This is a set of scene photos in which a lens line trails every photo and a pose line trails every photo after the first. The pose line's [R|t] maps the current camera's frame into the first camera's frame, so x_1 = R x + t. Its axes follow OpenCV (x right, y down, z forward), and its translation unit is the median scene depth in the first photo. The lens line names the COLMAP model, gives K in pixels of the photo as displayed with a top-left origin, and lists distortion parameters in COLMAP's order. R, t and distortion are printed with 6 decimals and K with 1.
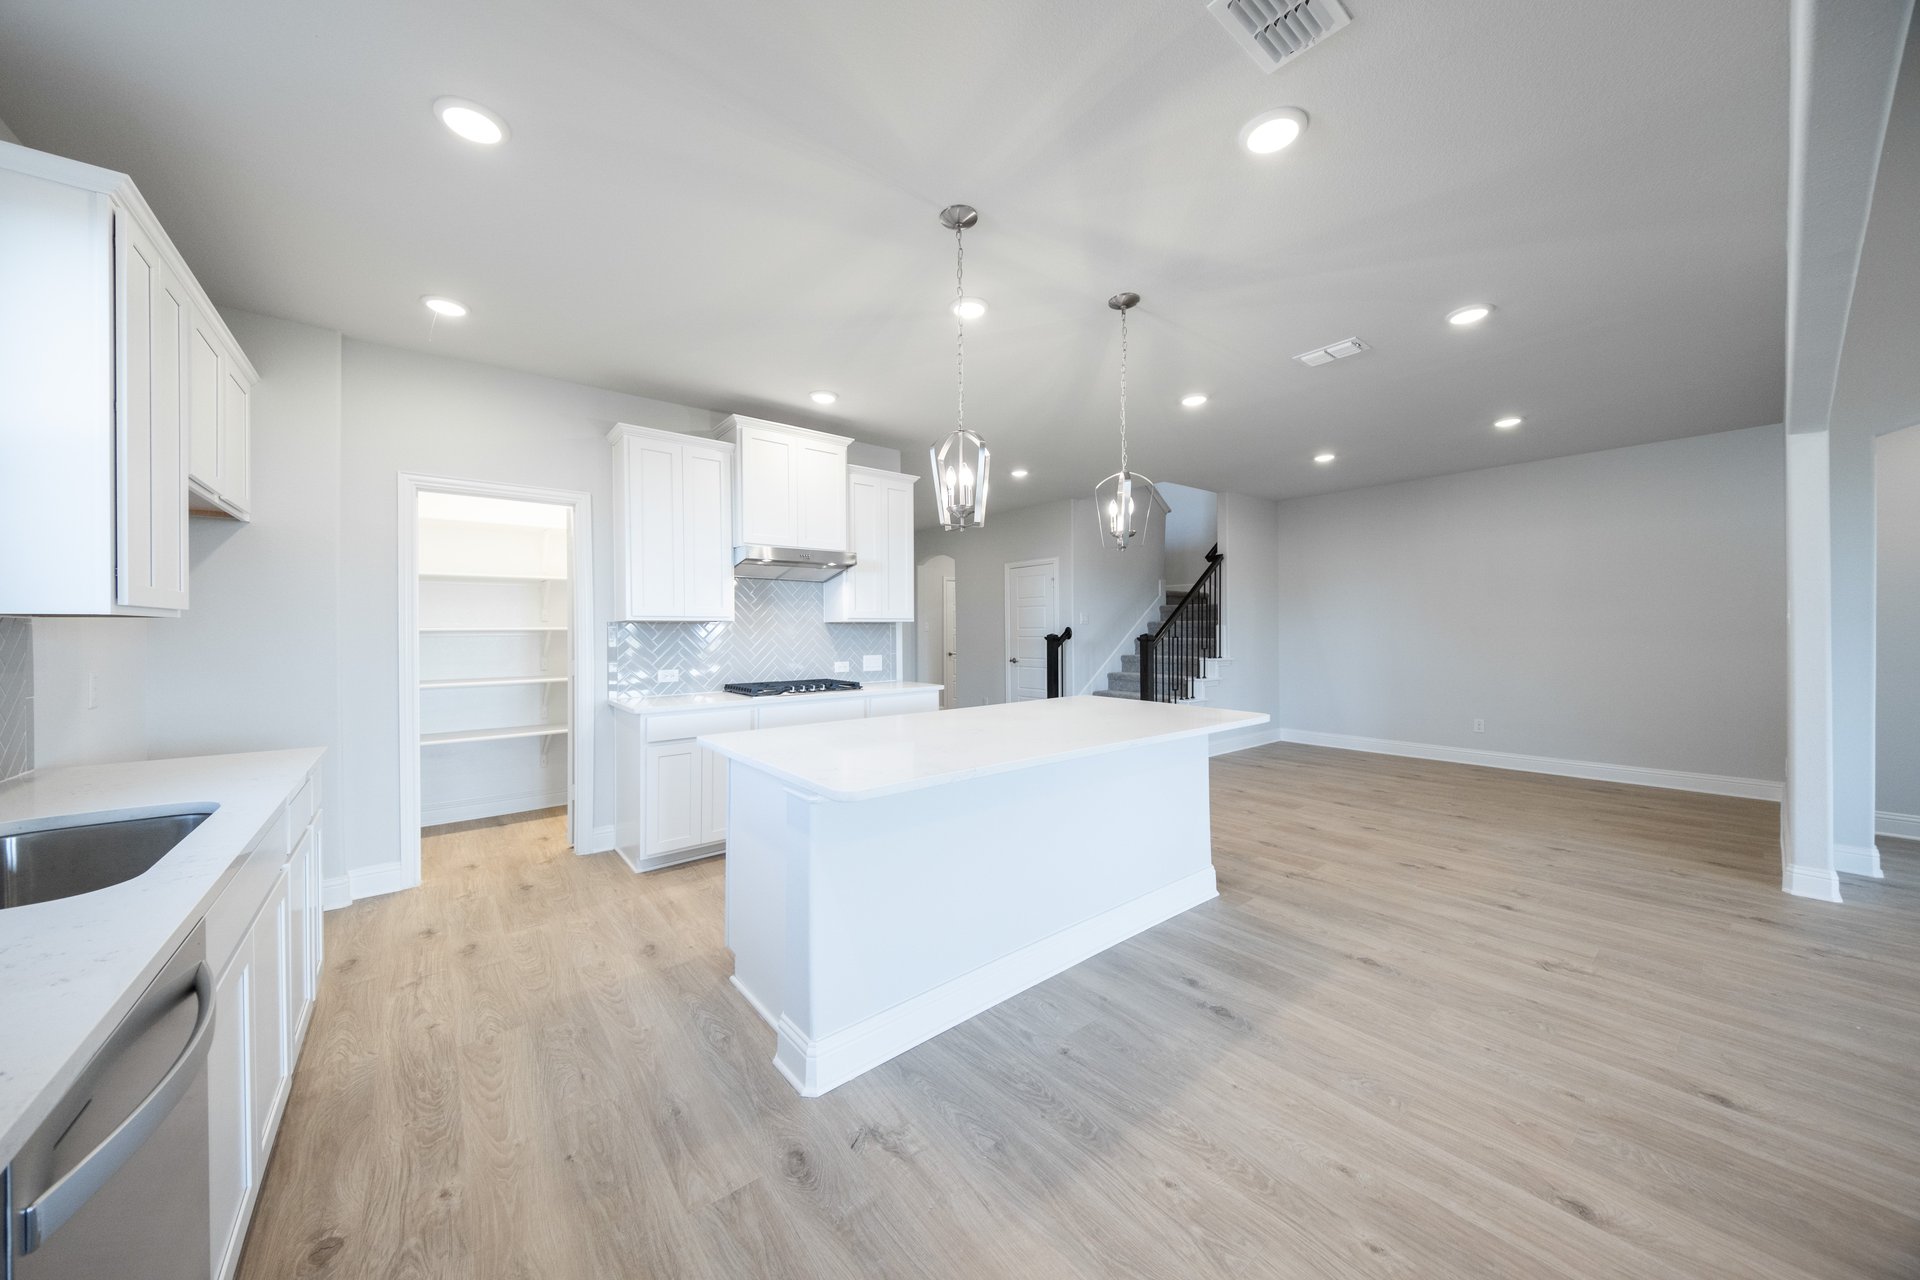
lens RADIAL K [[658.4, 0, 976.5], [0, 658.4, 643.9], [0, 0, 1]] dist [0.026675, -0.000537]
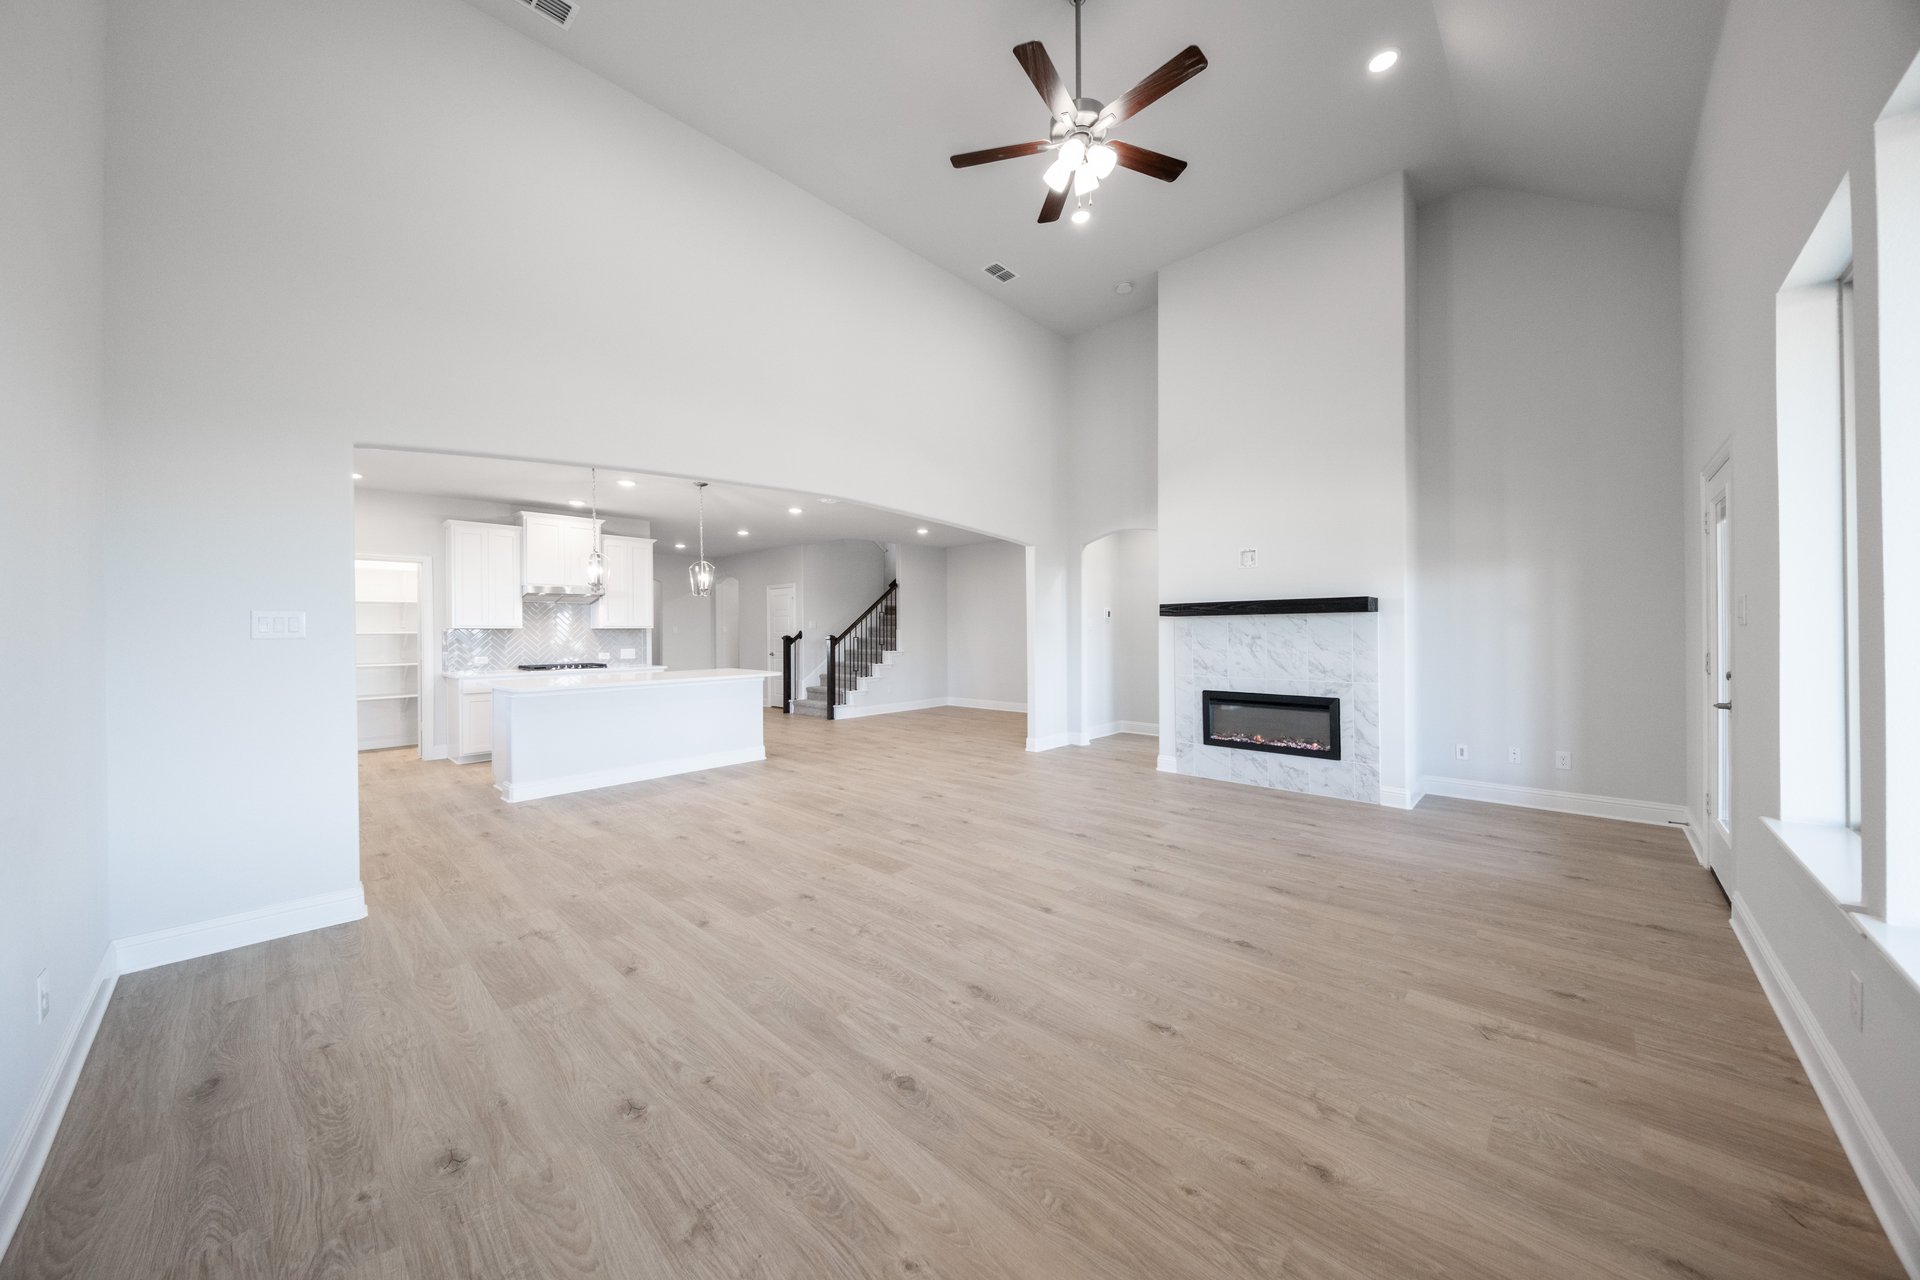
lens RADIAL K [[658.4, 0, 940.2], [0, 658.4, 639.1], [0, 0, 1]] dist [0.026675, -0.000537]
pose [[0.994406, -0.003781, 0.105555, 0.531187], [0.004673, 0.999955, -0.008209, 0.012384], [-0.105519, 0.008657, 0.994380, -0.841000]]
